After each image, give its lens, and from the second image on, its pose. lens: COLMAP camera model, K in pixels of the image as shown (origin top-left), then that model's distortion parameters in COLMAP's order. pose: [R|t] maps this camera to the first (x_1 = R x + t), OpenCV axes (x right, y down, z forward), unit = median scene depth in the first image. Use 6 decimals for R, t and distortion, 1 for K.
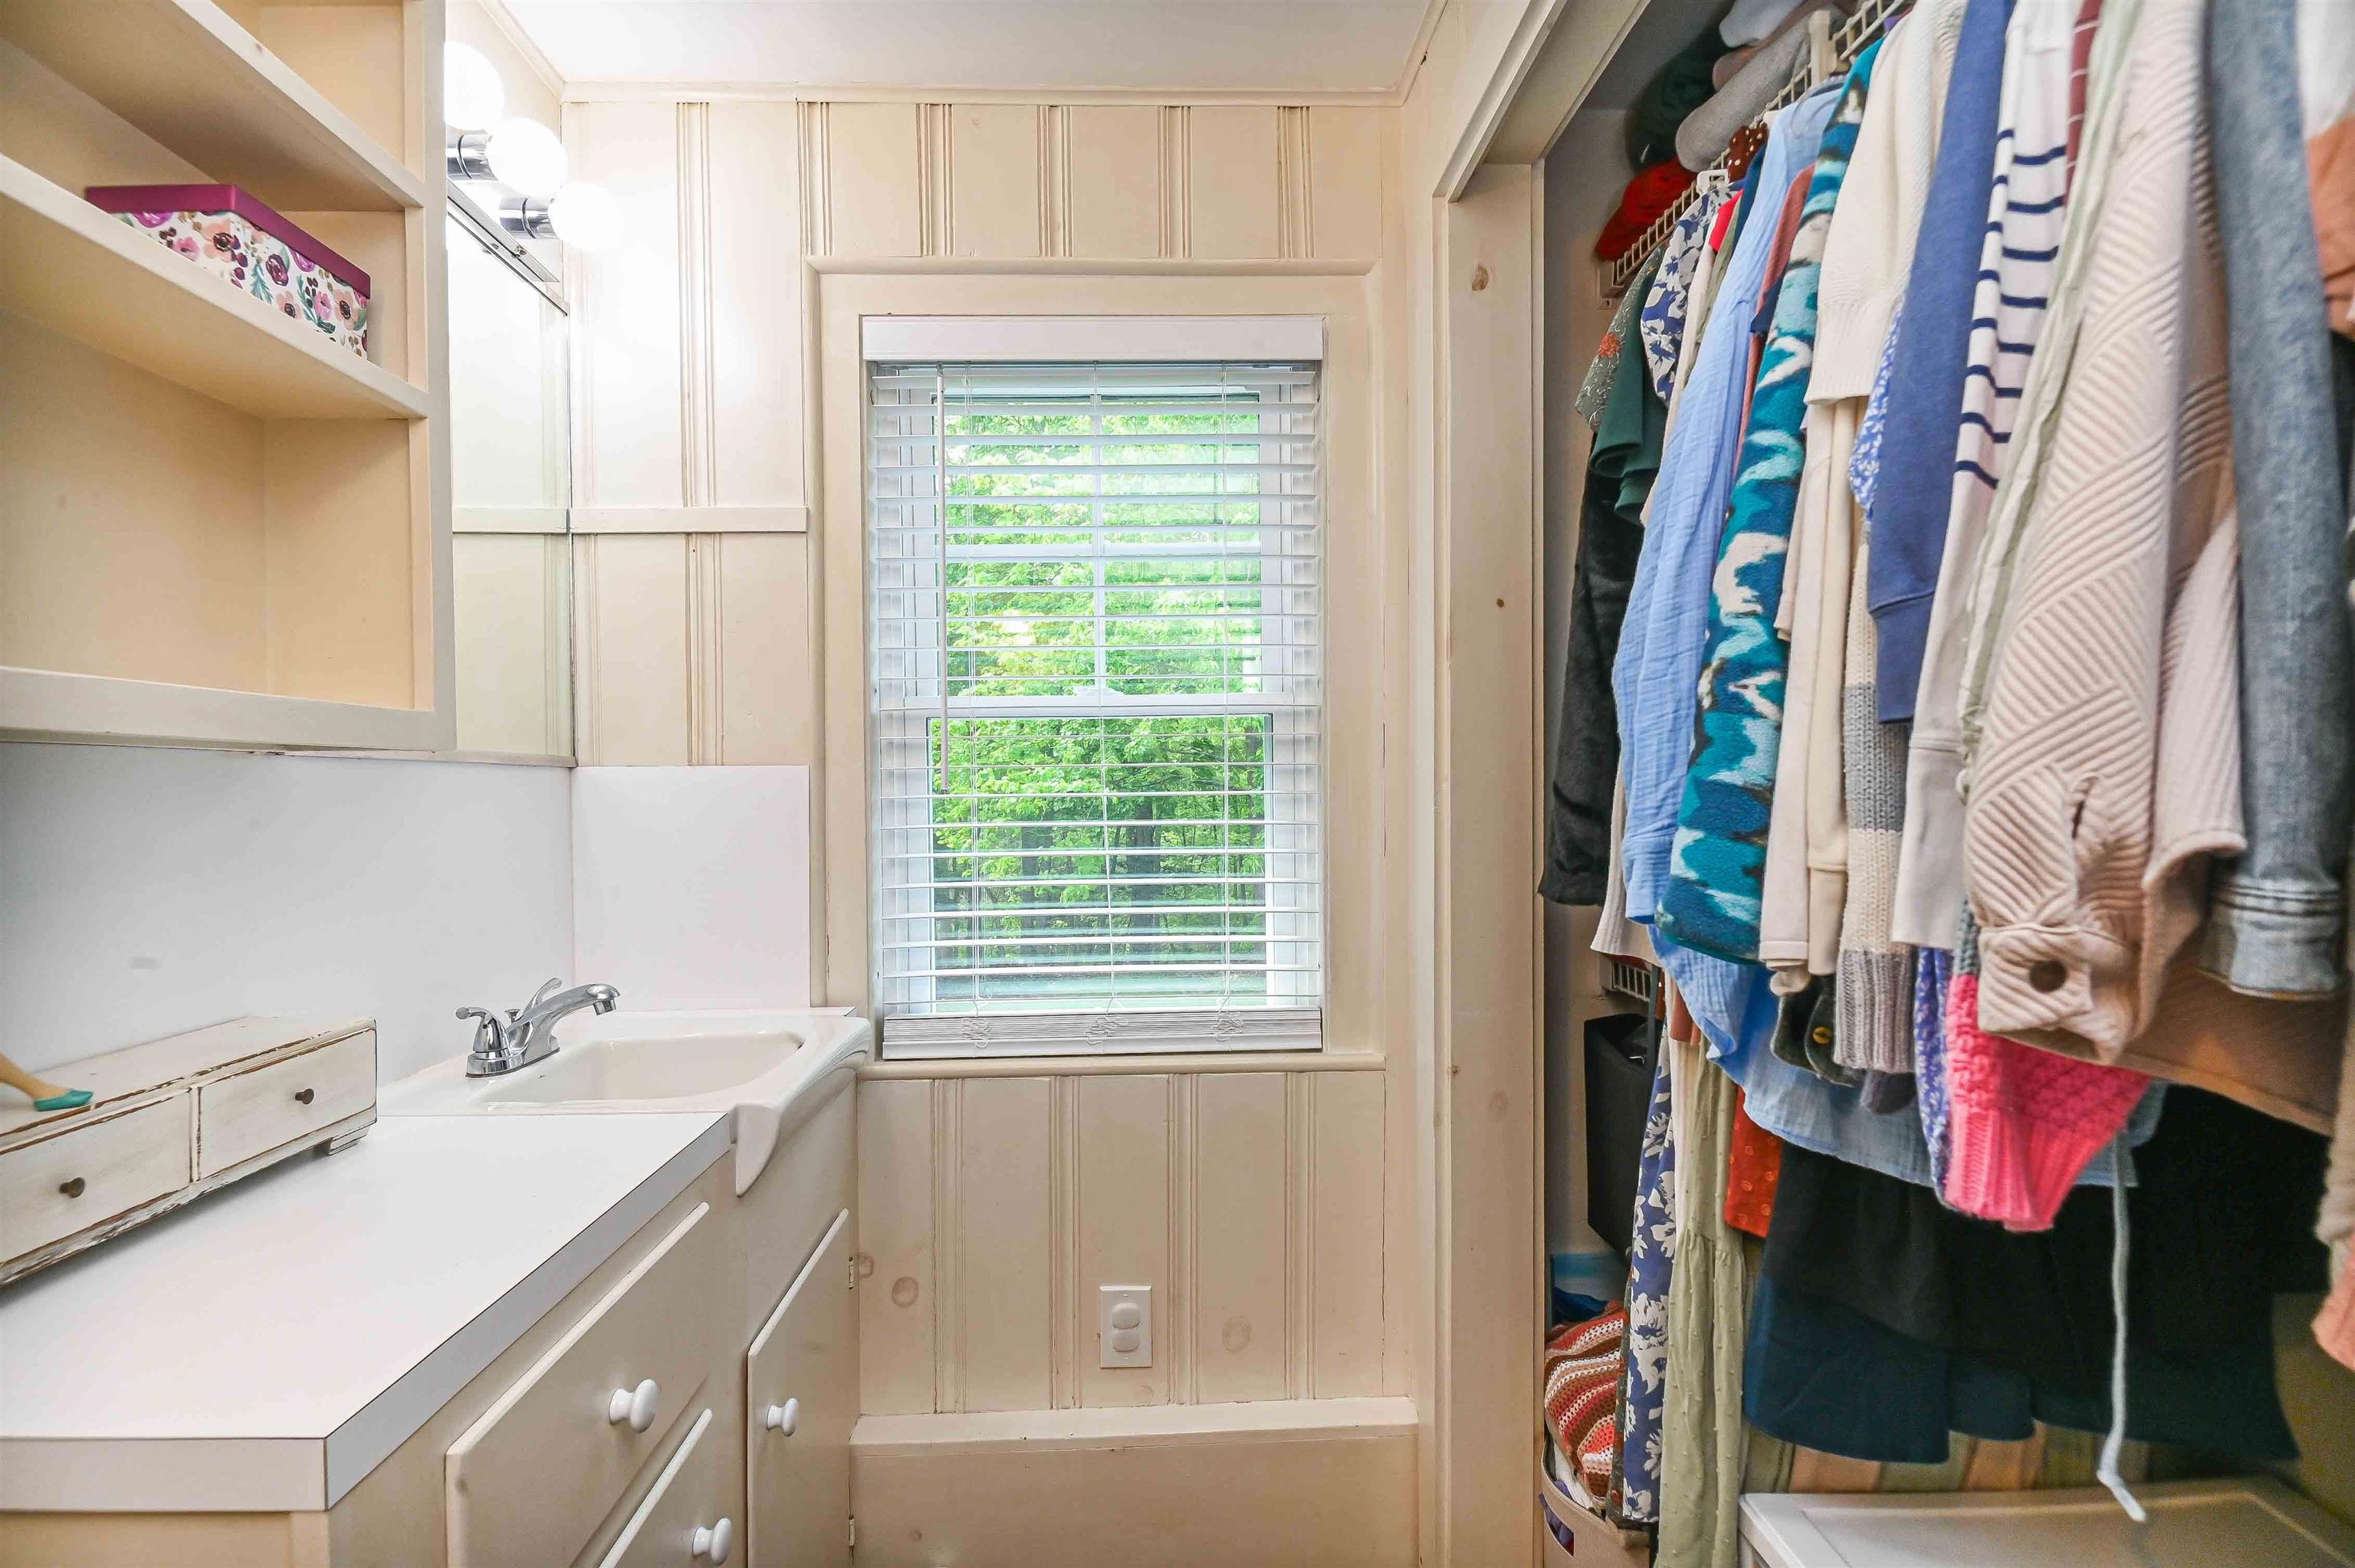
lens RADIAL K [[1163.5, 0, 1163.1], [0, 1163.5, 806.0], [0, 0, 1]] dist [0.015081, -0.021420]
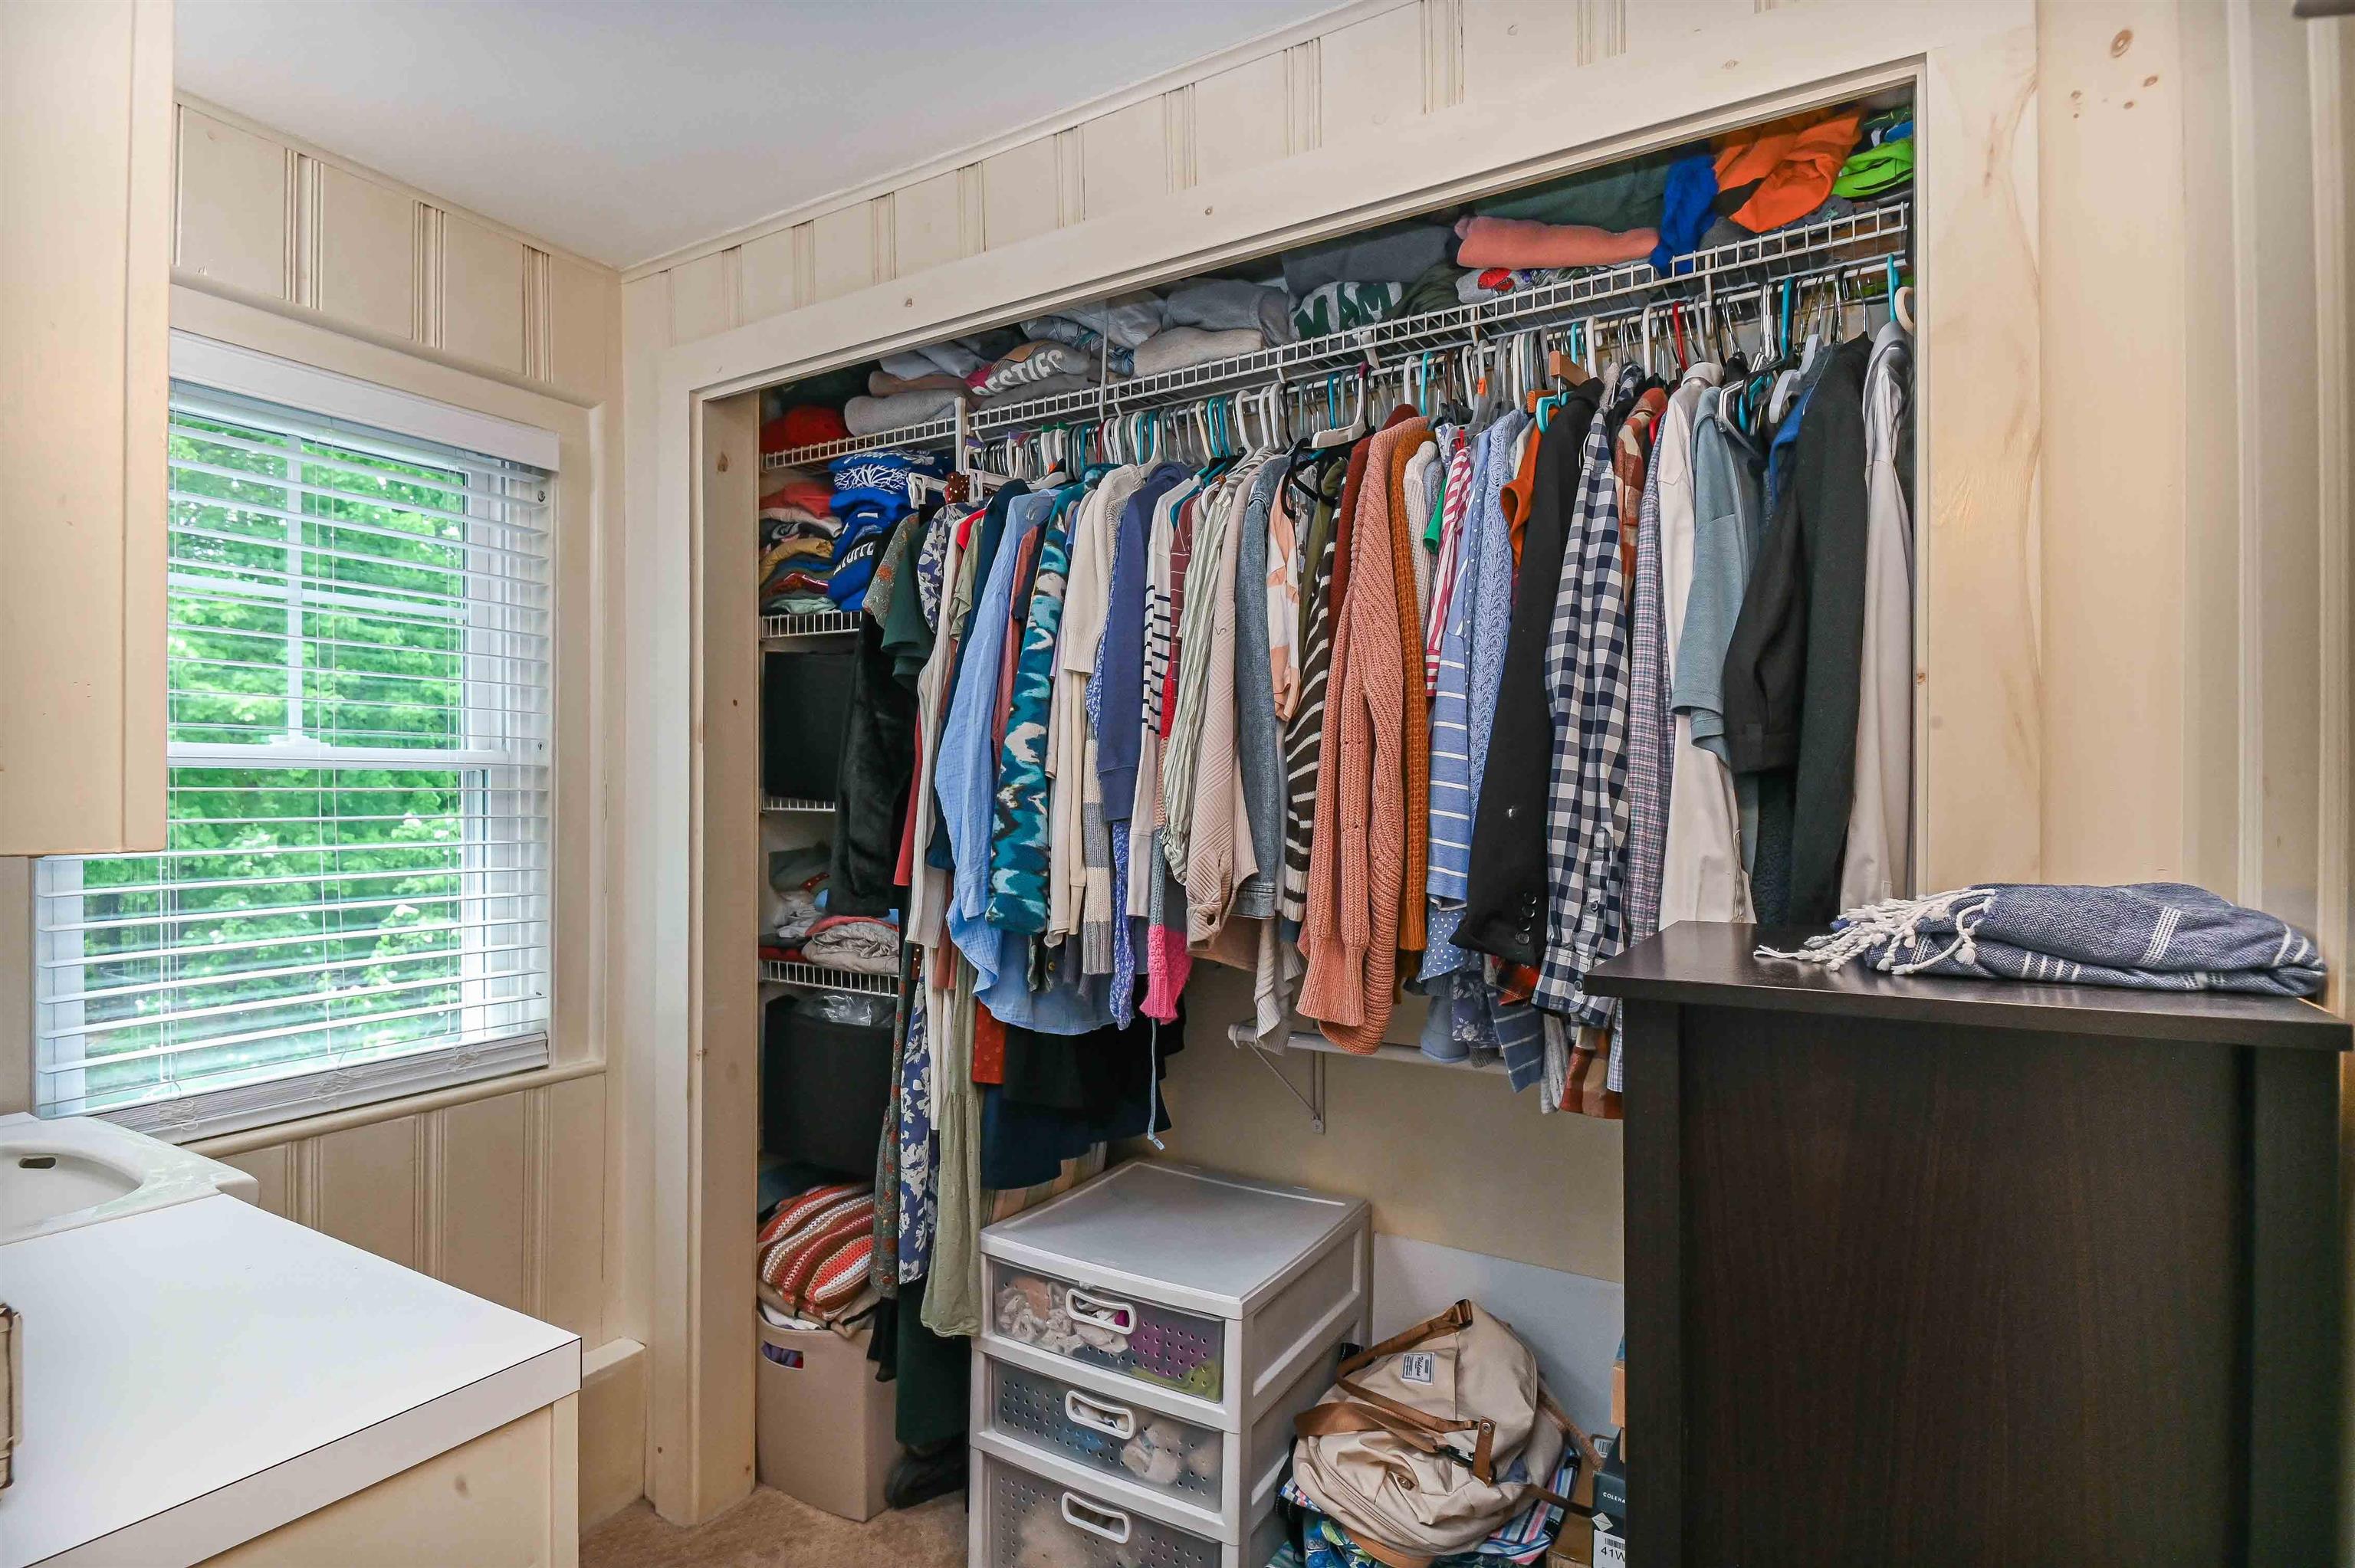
lens RADIAL K [[1163.5, 0, 1163.1], [0, 1163.5, 806.0], [0, 0, 1]] dist [0.015081, -0.021420]
pose [[0.536312, 0.001943, 0.844018, -1.048802], [0.008004, 0.999941, -0.007388, -0.069296], [-0.843982, 0.010718, 0.536264, -0.272627]]
